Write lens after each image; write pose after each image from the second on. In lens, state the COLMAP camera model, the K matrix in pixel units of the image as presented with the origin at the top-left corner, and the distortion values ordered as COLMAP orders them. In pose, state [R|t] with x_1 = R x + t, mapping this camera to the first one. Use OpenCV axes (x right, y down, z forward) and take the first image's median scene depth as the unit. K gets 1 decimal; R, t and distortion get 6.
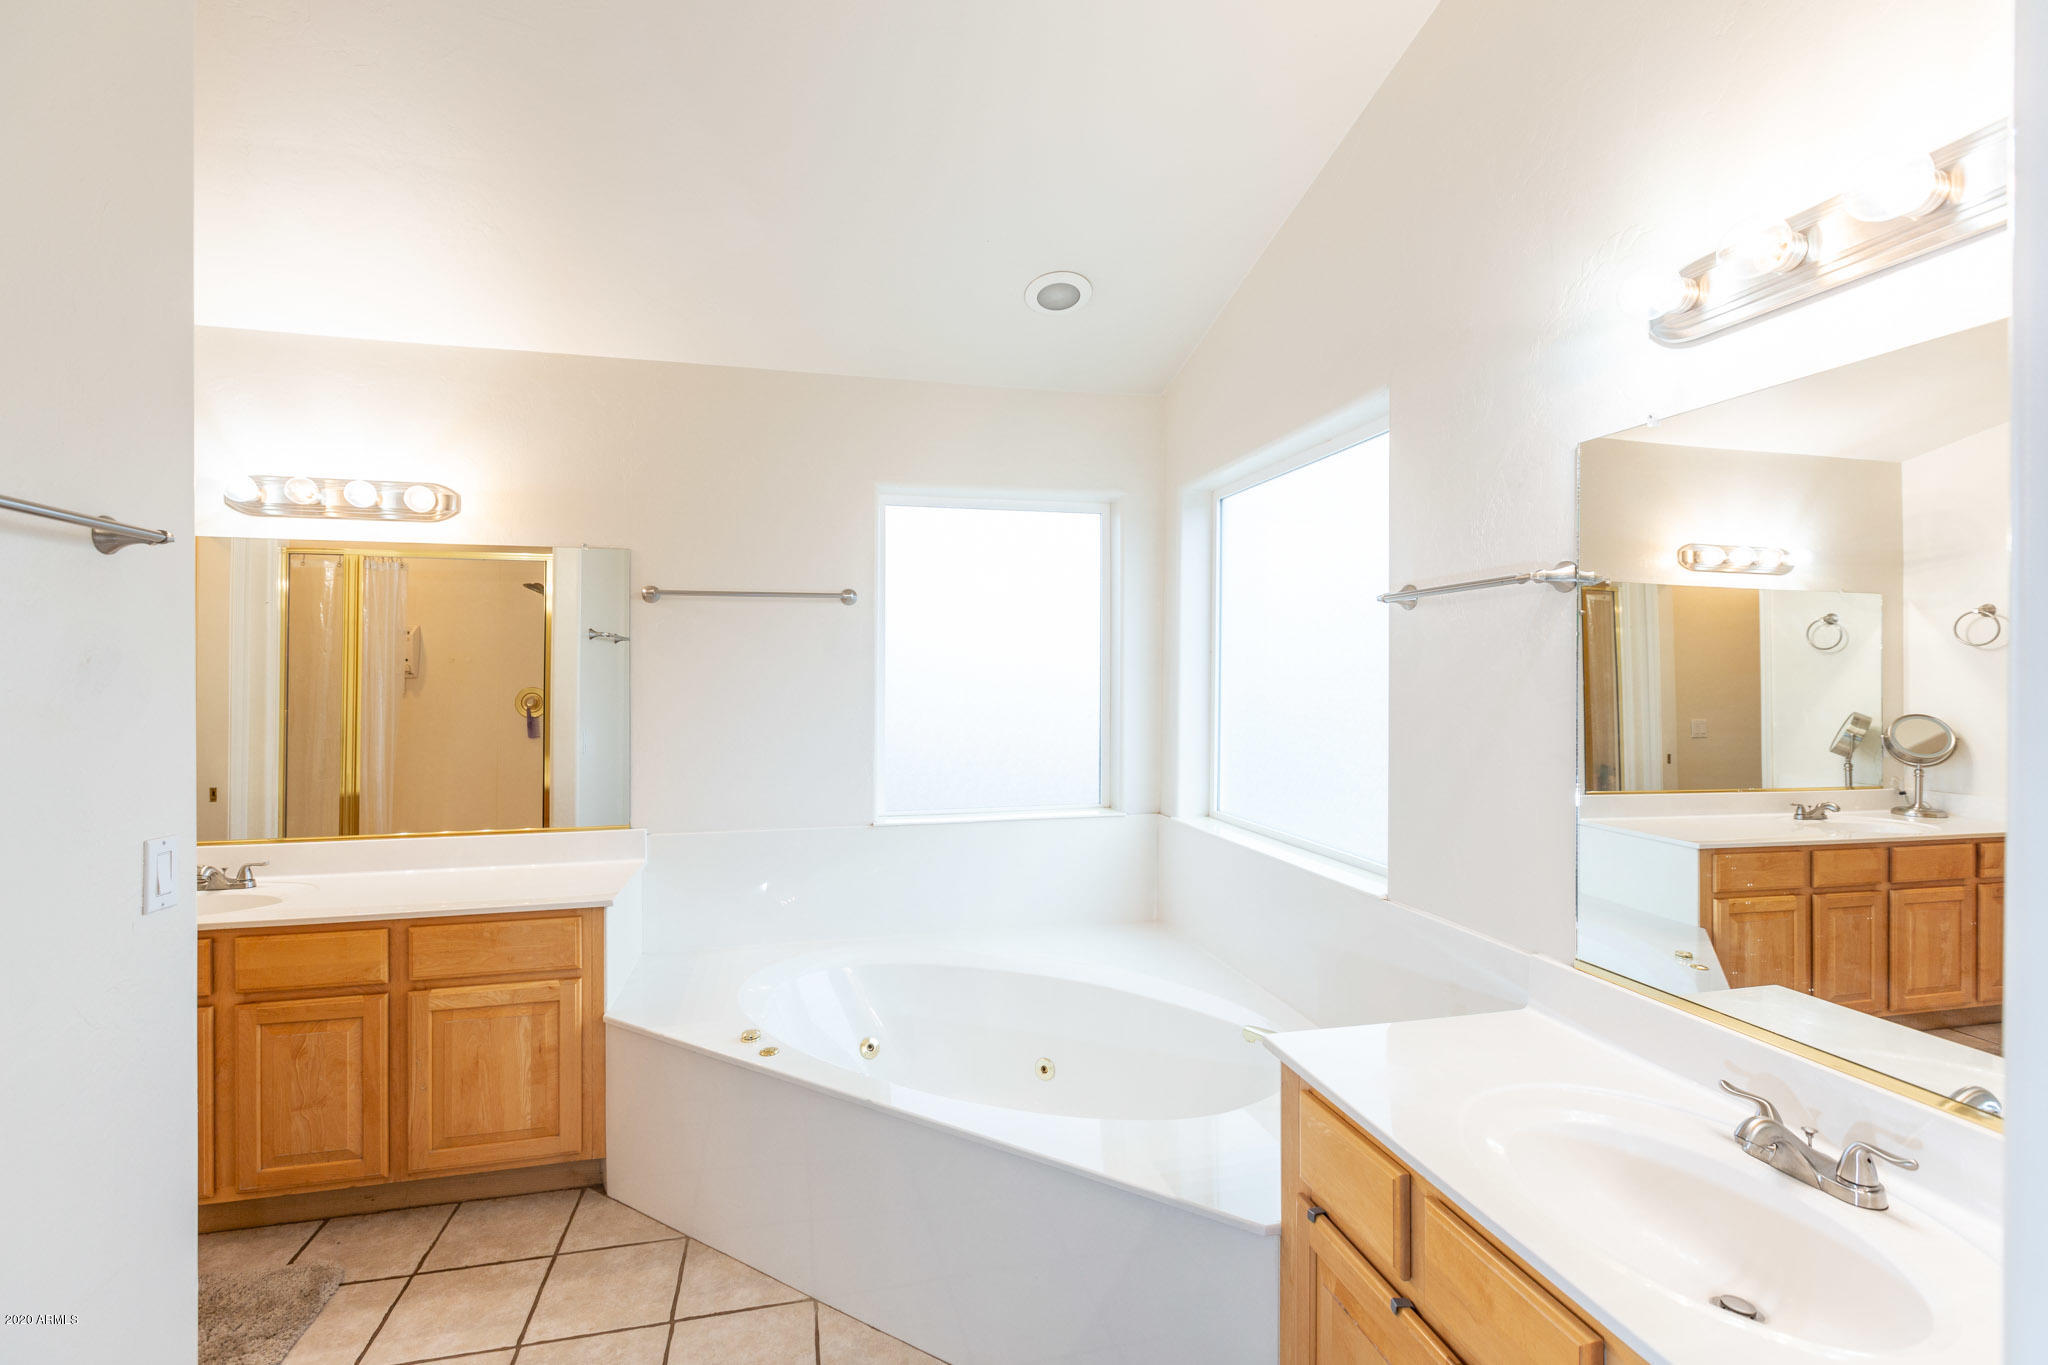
lens RADIAL K [[924.7, 0, 1024.0], [0, 924.7, 682.5], [0, 0, 1]] dist [0.021447, 0.000113]
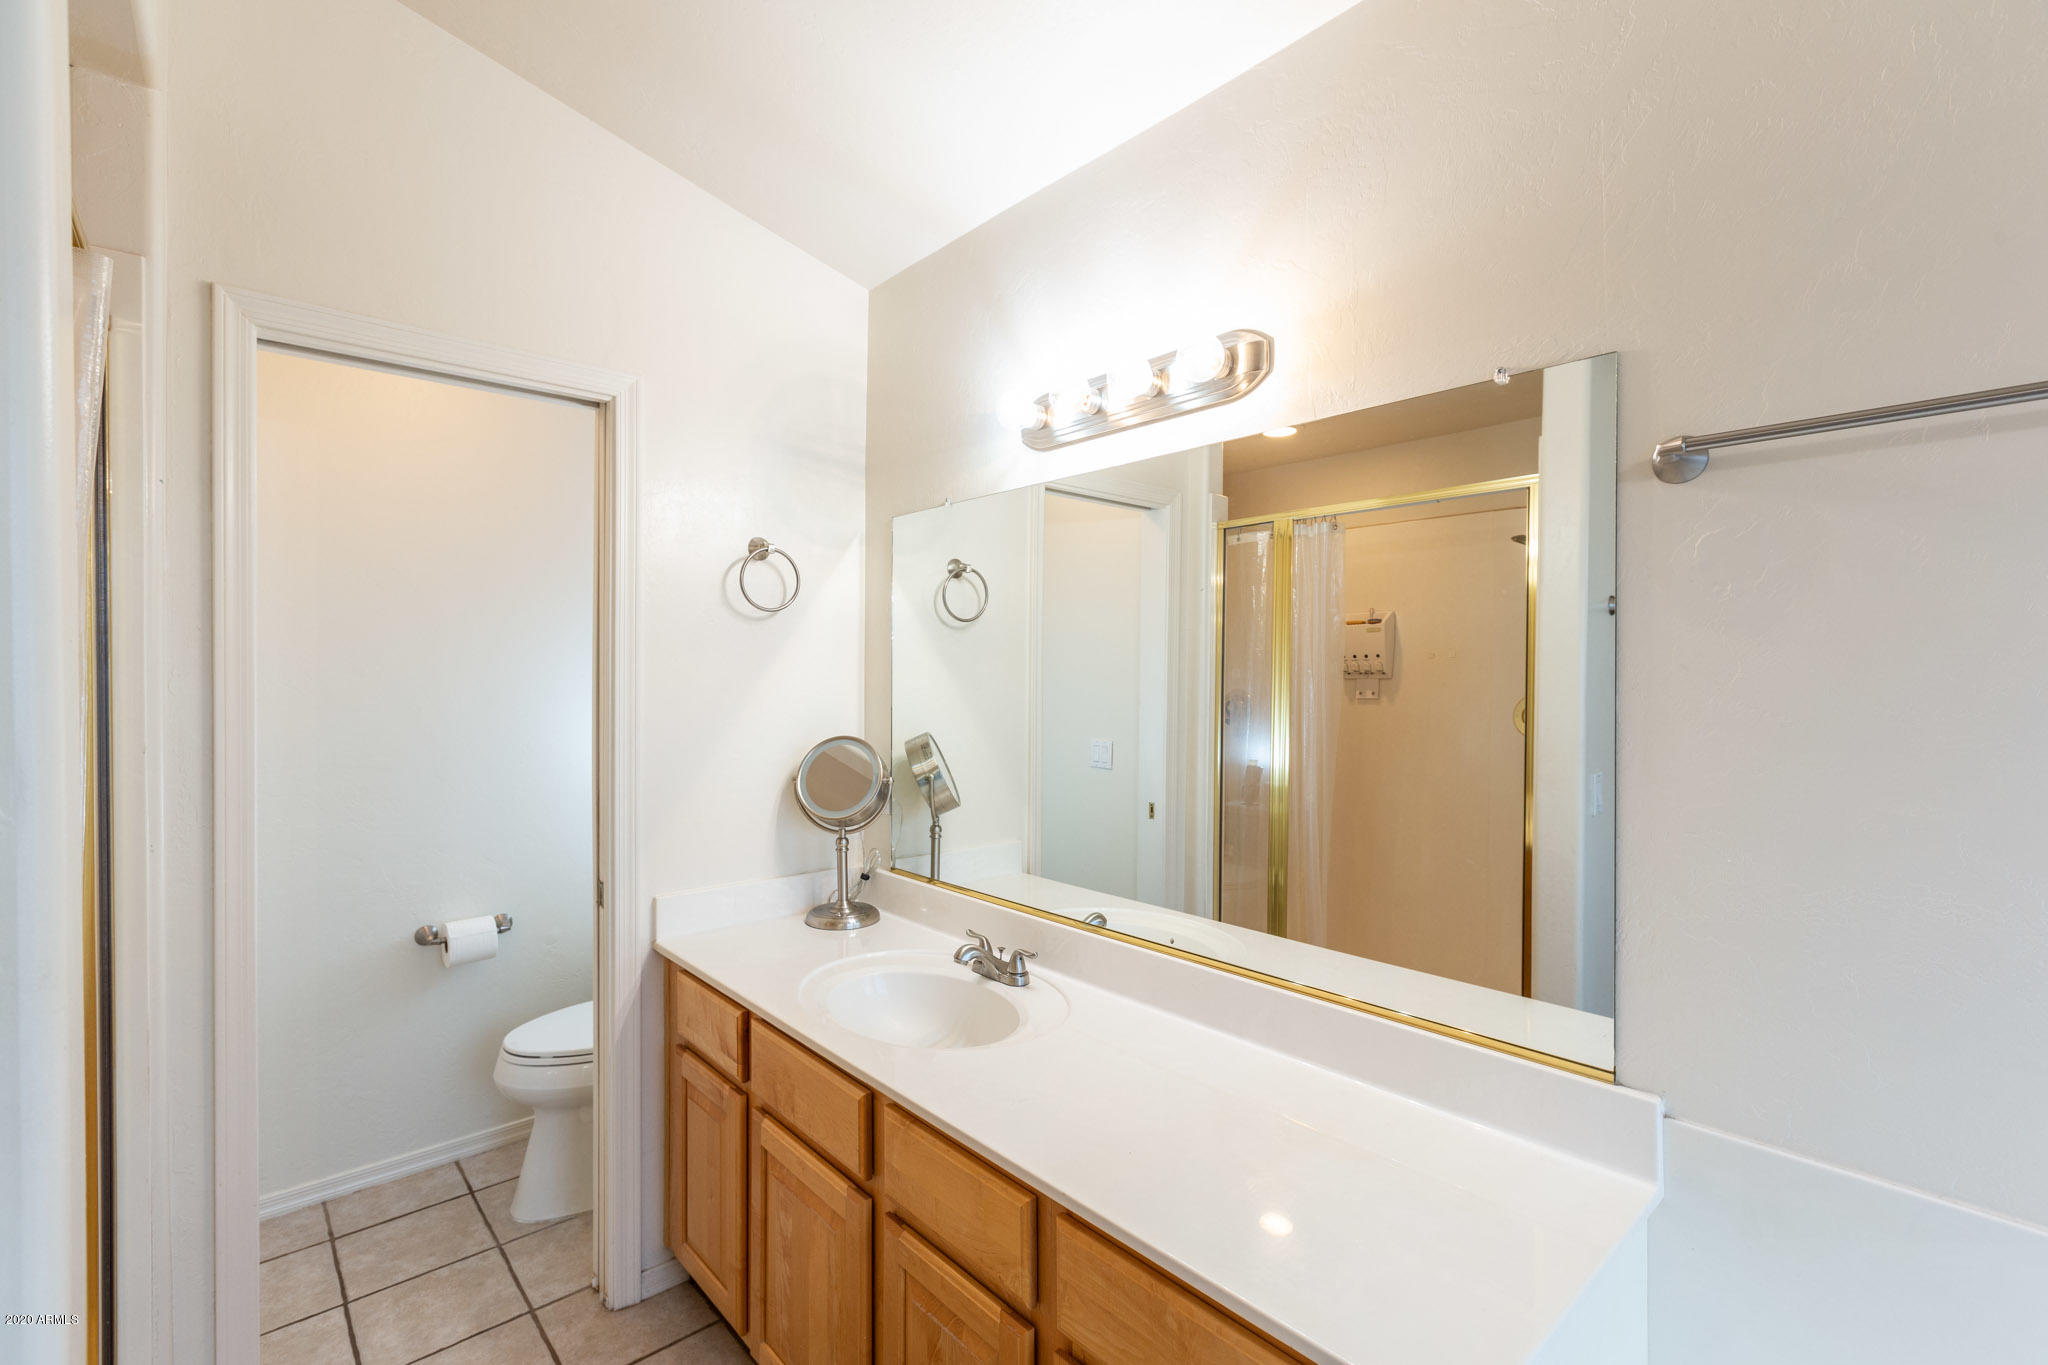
lens RADIAL K [[909.5, 0, 1055.5], [0, 909.5, 678.6], [0, 0, 1]] dist [-0.000852, -0.000079]
pose [[0.873092, 0.004733, 0.487533, 0.080916], [0.002149, 0.999906, -0.013554, 0.006156], [-0.487551, 0.012882, 0.872999, -0.333552]]
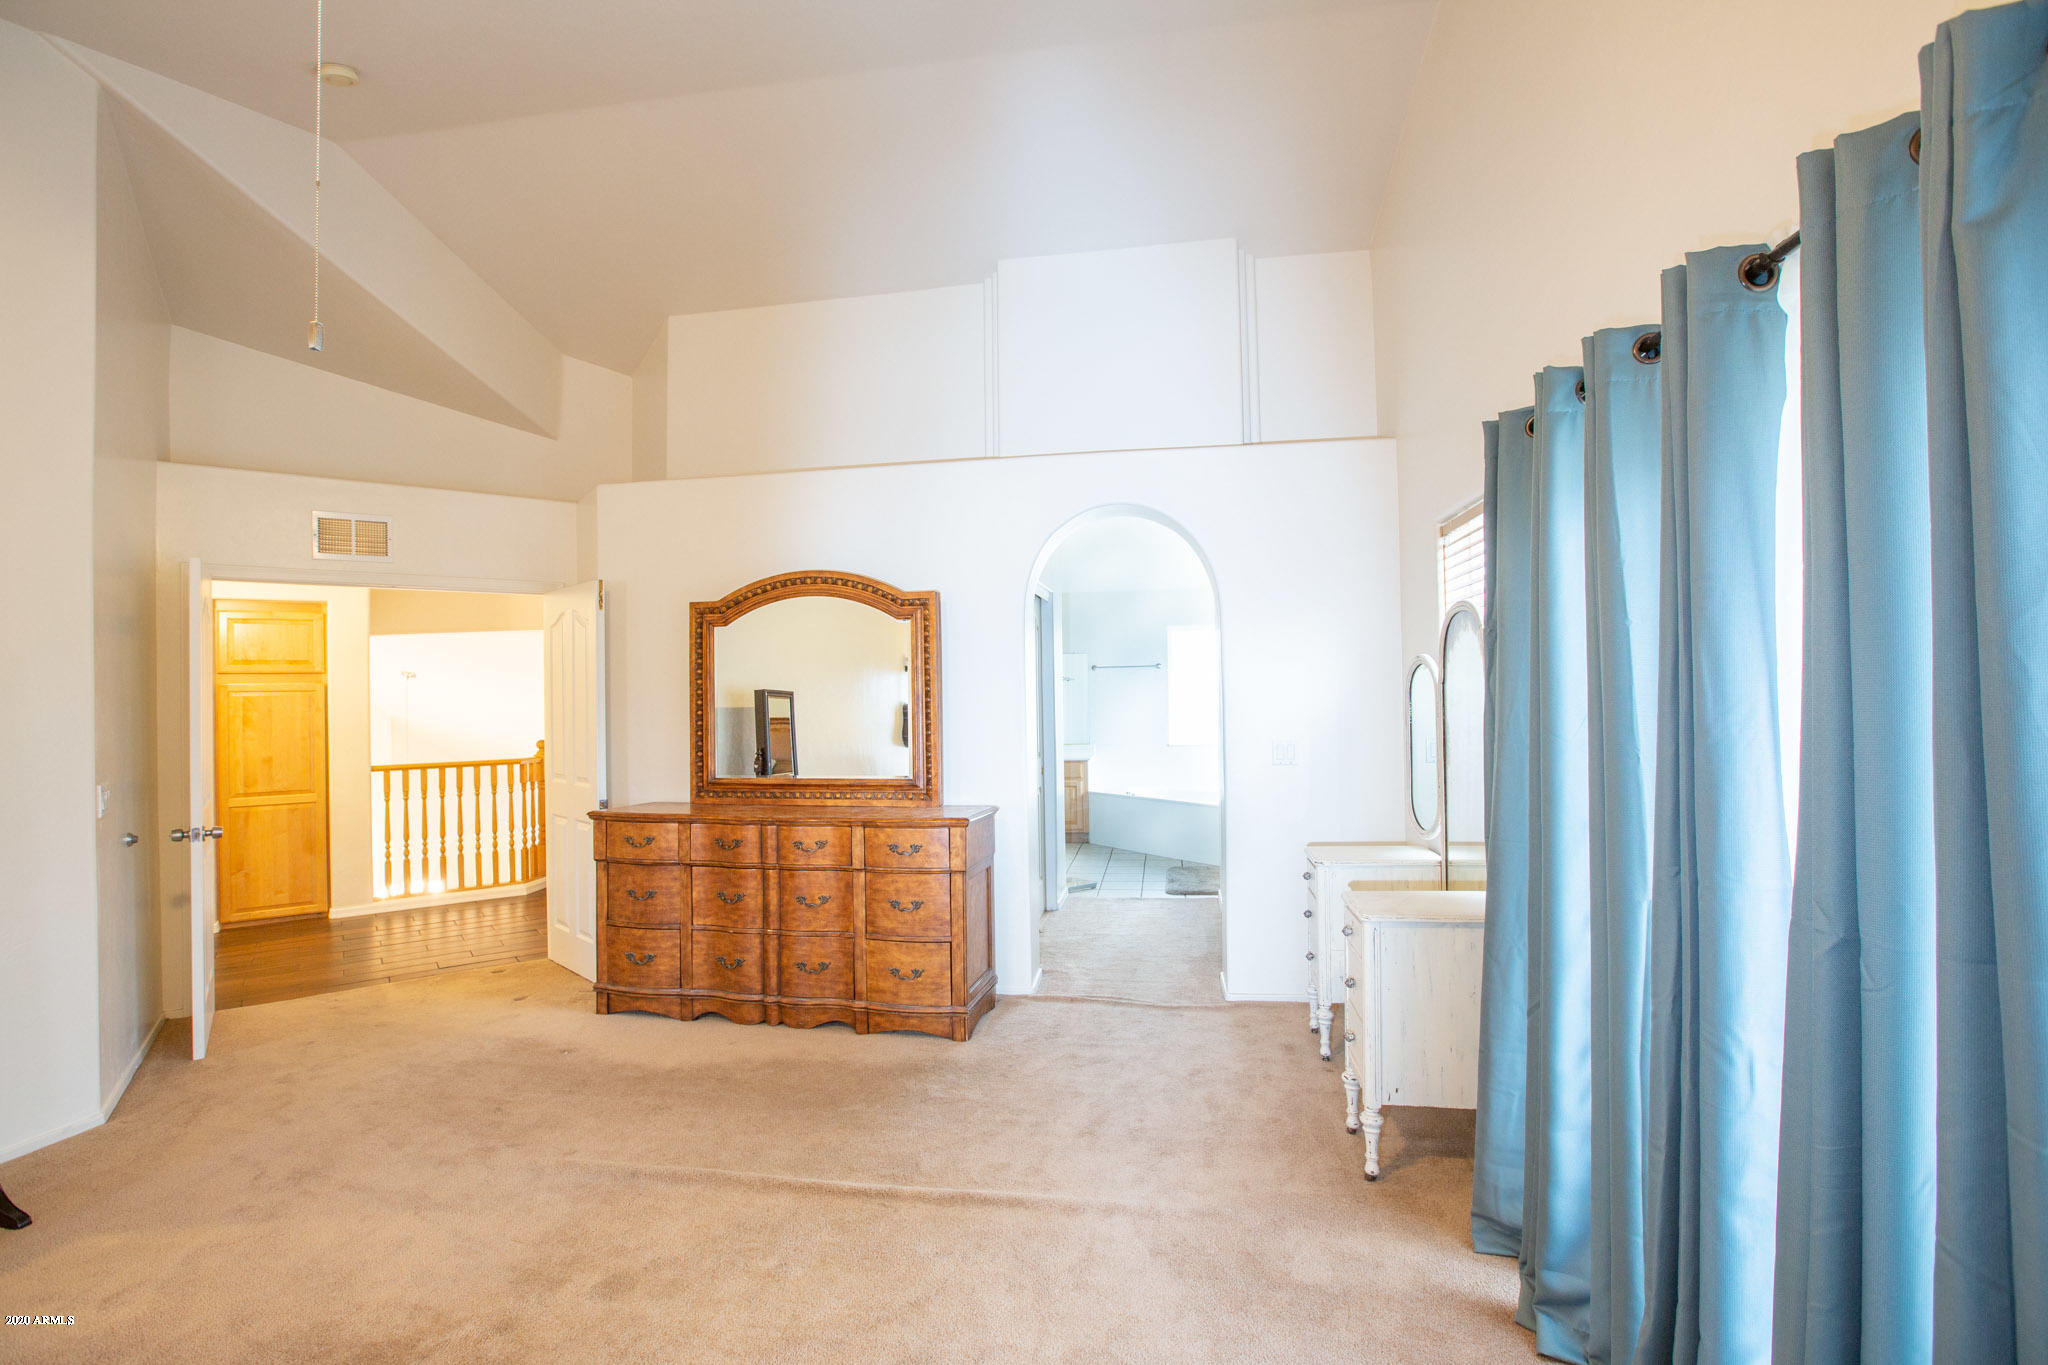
lens RADIAL K [[965.8, 0, 1029.9], [0, 965.8, 690.9], [0, 0, 1]] dist [-0.002240, -0.000222]
pose [[0.929375, -0.017547, -0.368720, 0.699383], [0.012392, 0.999790, -0.016344, 0.037250], [0.368930, 0.010621, 0.929397, -2.486609]]
